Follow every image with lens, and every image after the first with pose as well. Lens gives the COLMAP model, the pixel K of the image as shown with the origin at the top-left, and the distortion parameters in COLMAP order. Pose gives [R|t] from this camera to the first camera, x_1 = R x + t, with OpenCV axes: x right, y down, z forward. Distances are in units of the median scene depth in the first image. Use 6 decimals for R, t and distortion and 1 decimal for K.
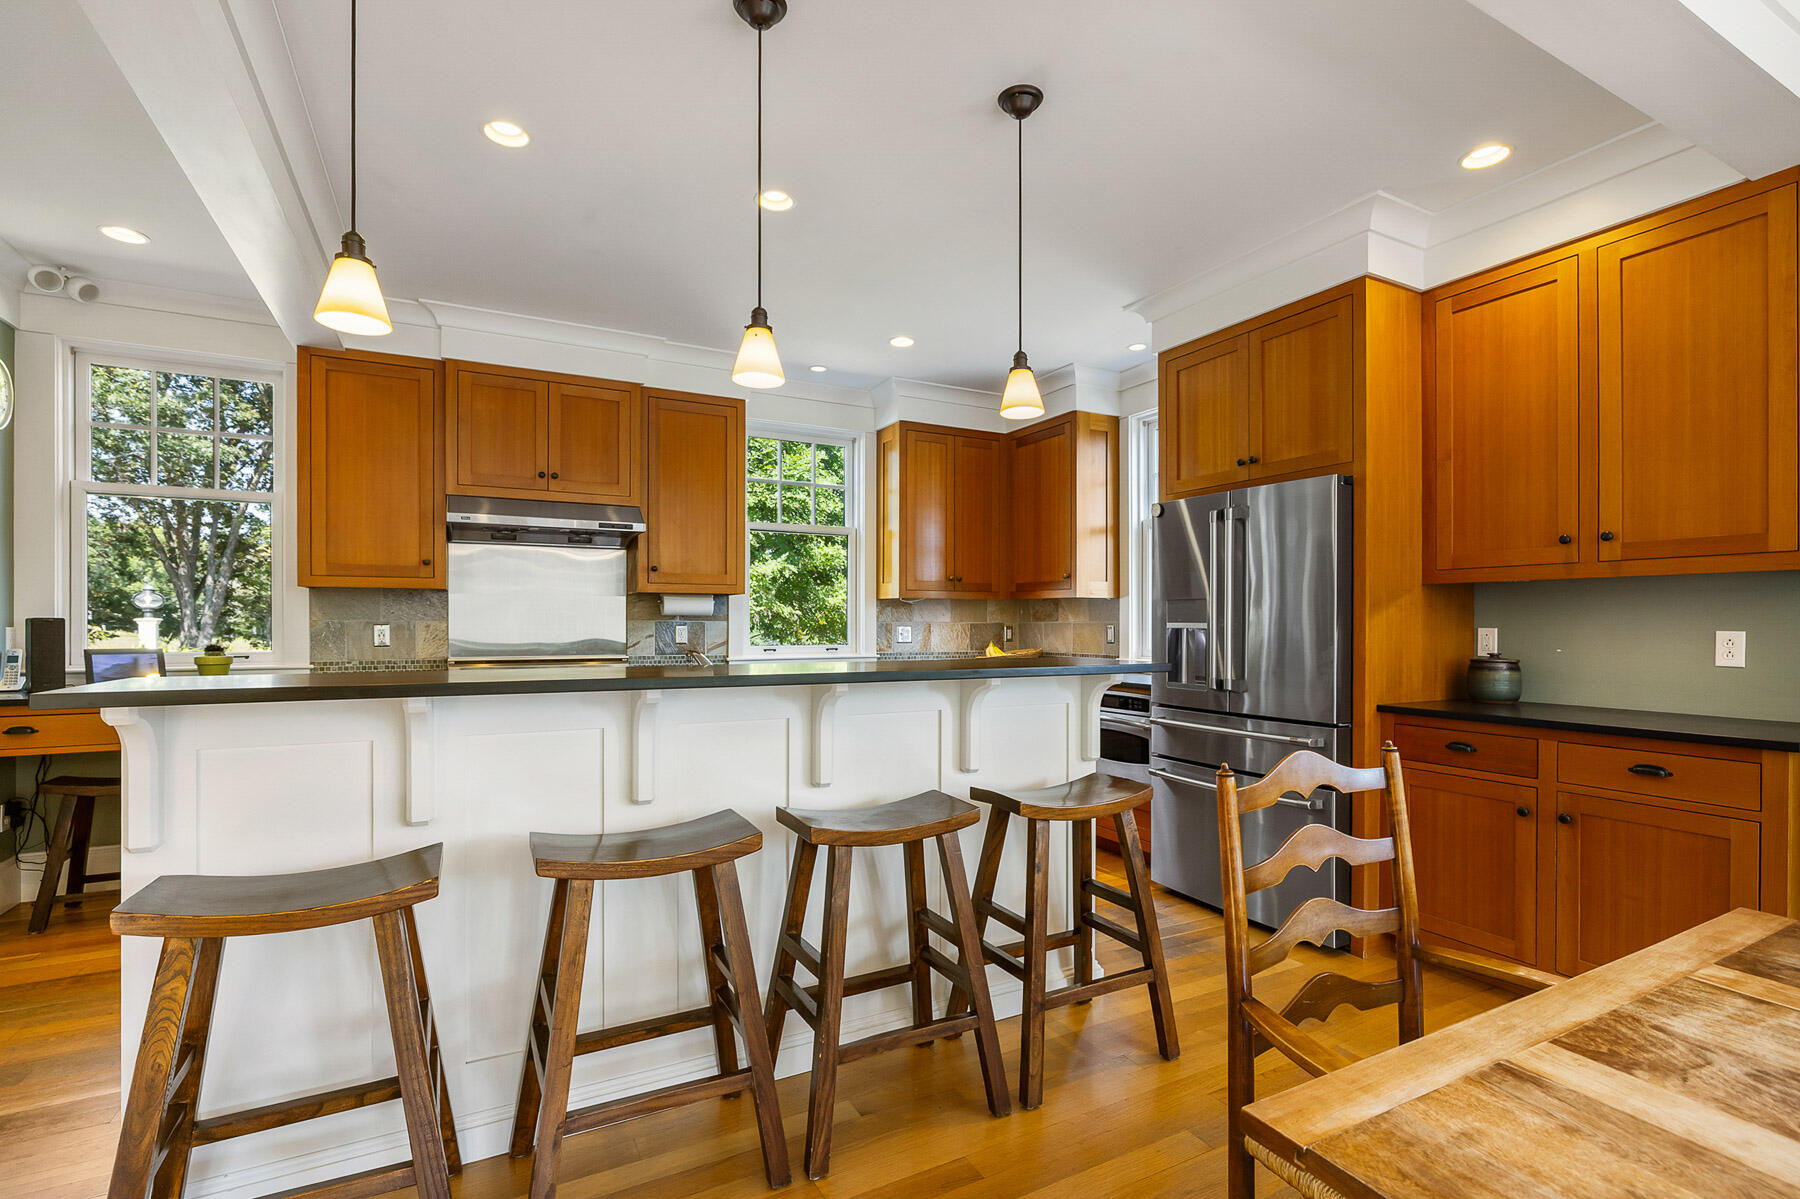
lens RADIAL K [[824.3, 0, 914.4], [0, 824.3, 626.1], [0, 0, 1]] dist [-0.004253, 0.000614]
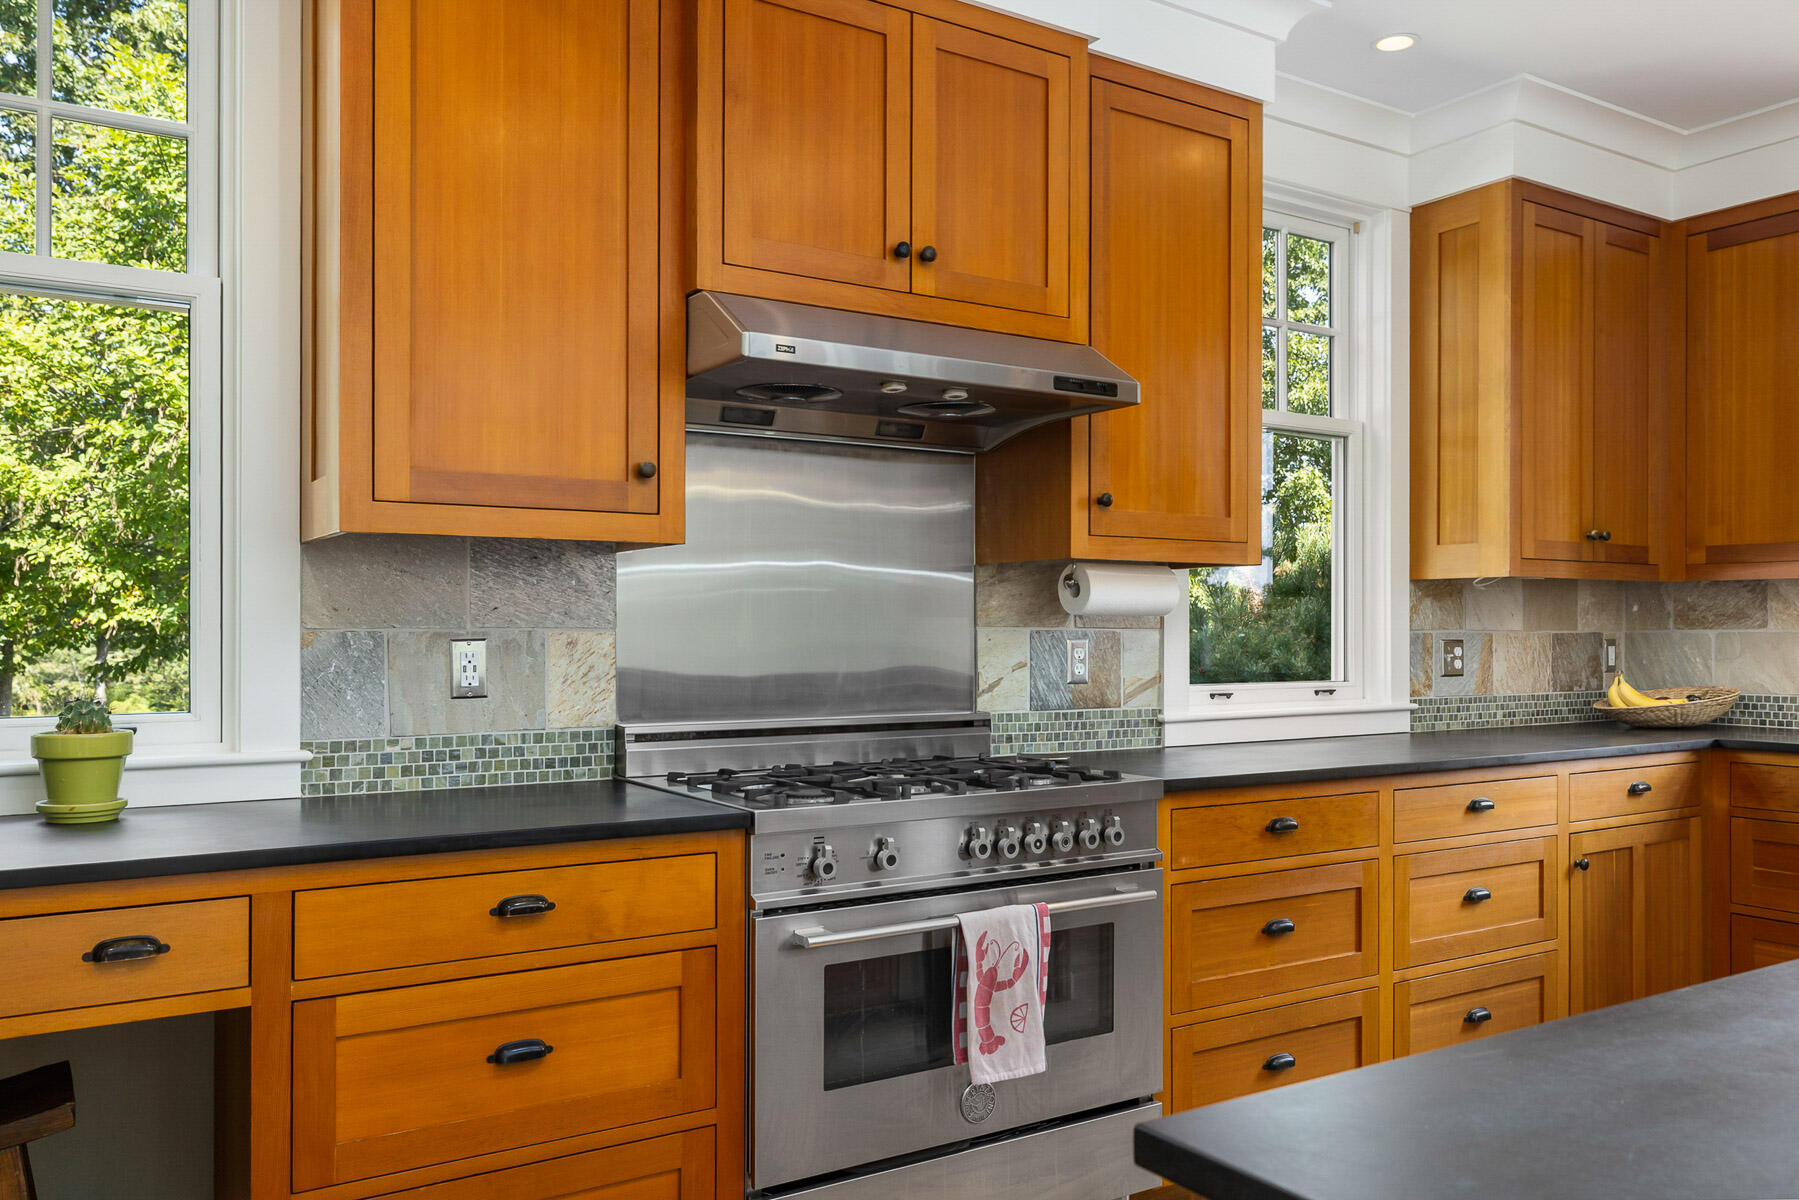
lens RADIAL K [[1393.2, 0, 905.8], [0, 1393.2, 611.0], [0, 0, 1]] dist [-0.014000, -0.002940]
pose [[0.997126, 0.000580, 0.075759, -0.656109], [0.000661, 0.999866, -0.016355, -0.005854], [-0.075759, 0.016358, 0.996992, 0.463577]]
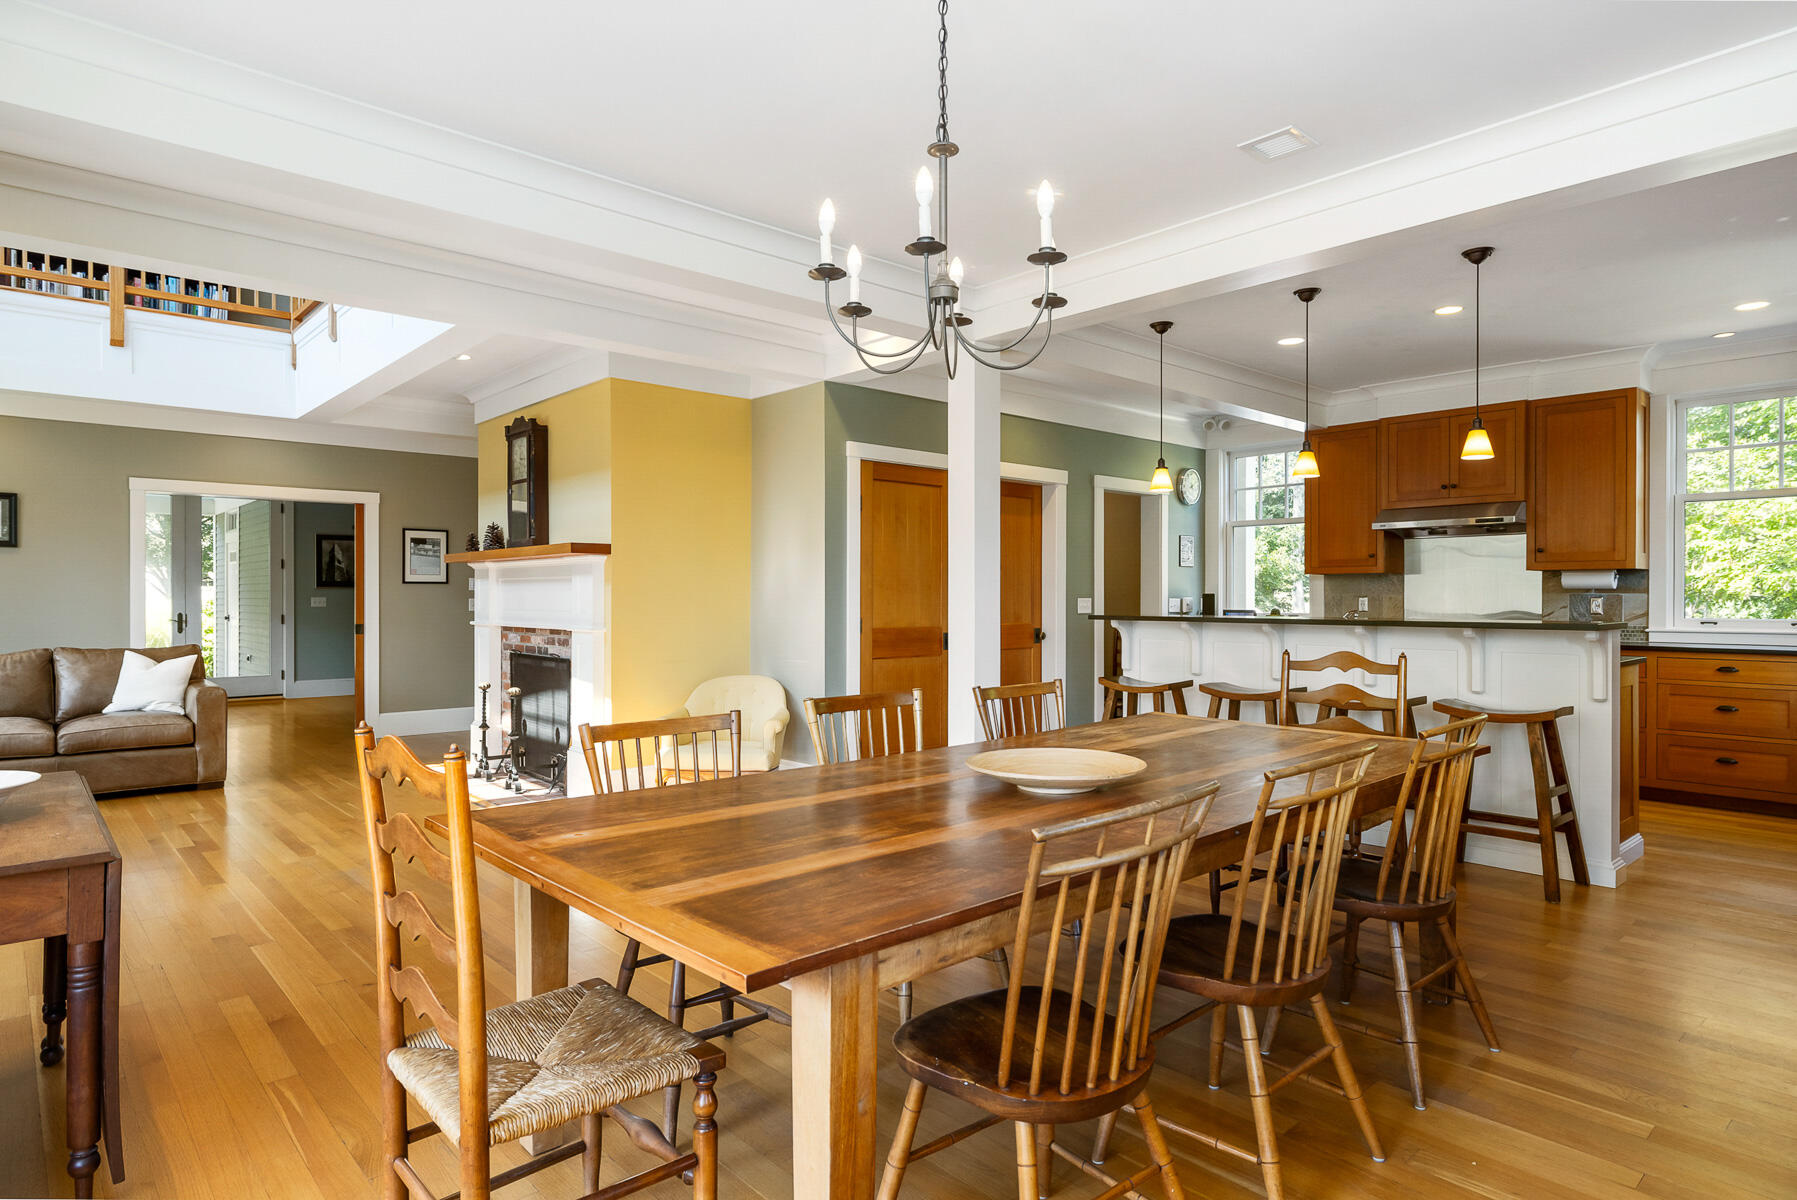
lens RADIAL K [[1030.0, 0, 883.7], [0, 1030.0, 602.0], [0, 0, 1]] dist [0.000641, -0.001586]
pose [[0.239105, 0.001922, -0.970992, 1.284021], [-0.003573, 0.999993, 0.001100, 0.010446], [0.970987, 0.003206, 0.239111, -0.399437]]
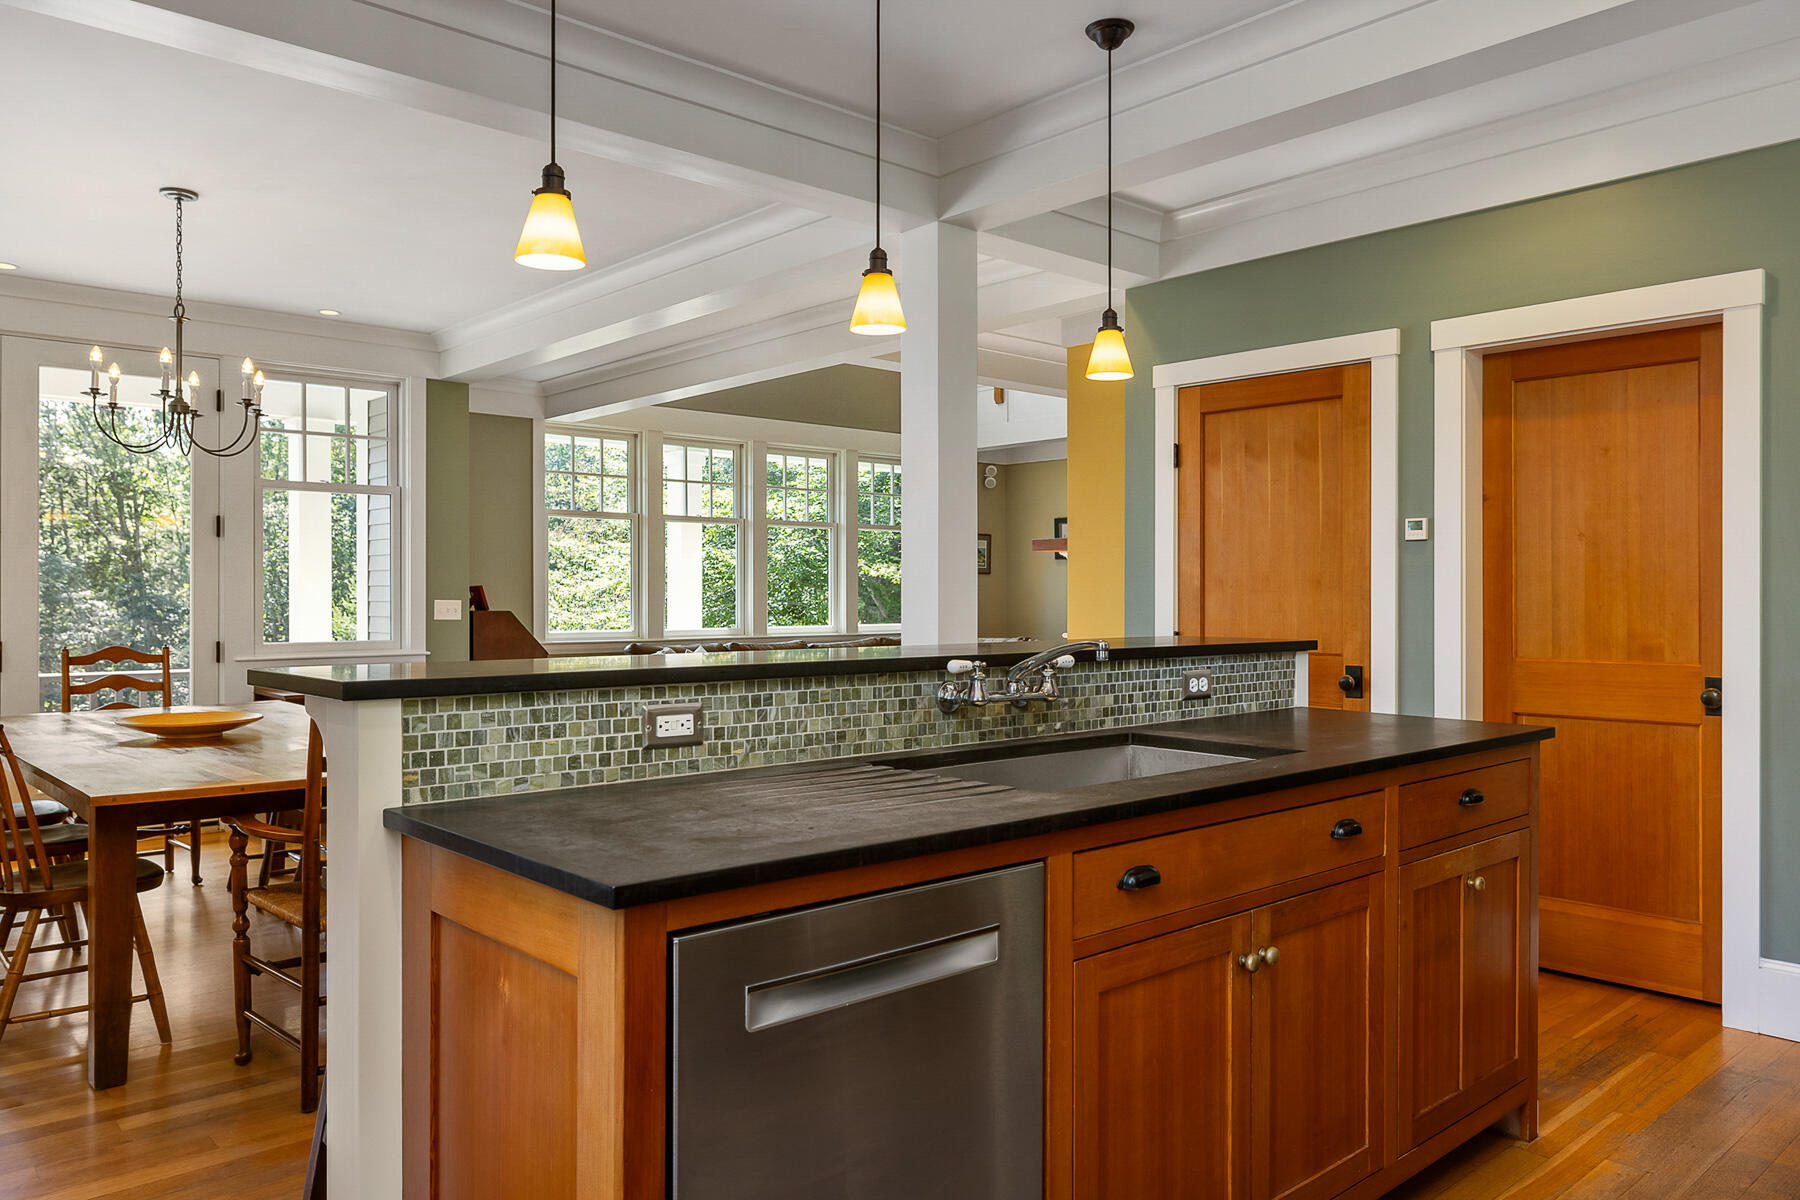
lens RADIAL K [[1270.6, 0, 898.3], [0, 1270.6, 585.0], [0, 0, 1]] dist [0.008558, -0.005901]
pose [[-0.972087, -0.004239, -0.234583, 0.072024], [-0.003104, 0.999982, -0.005207, -0.005095], [0.234601, -0.004334, -0.972082, 1.489573]]
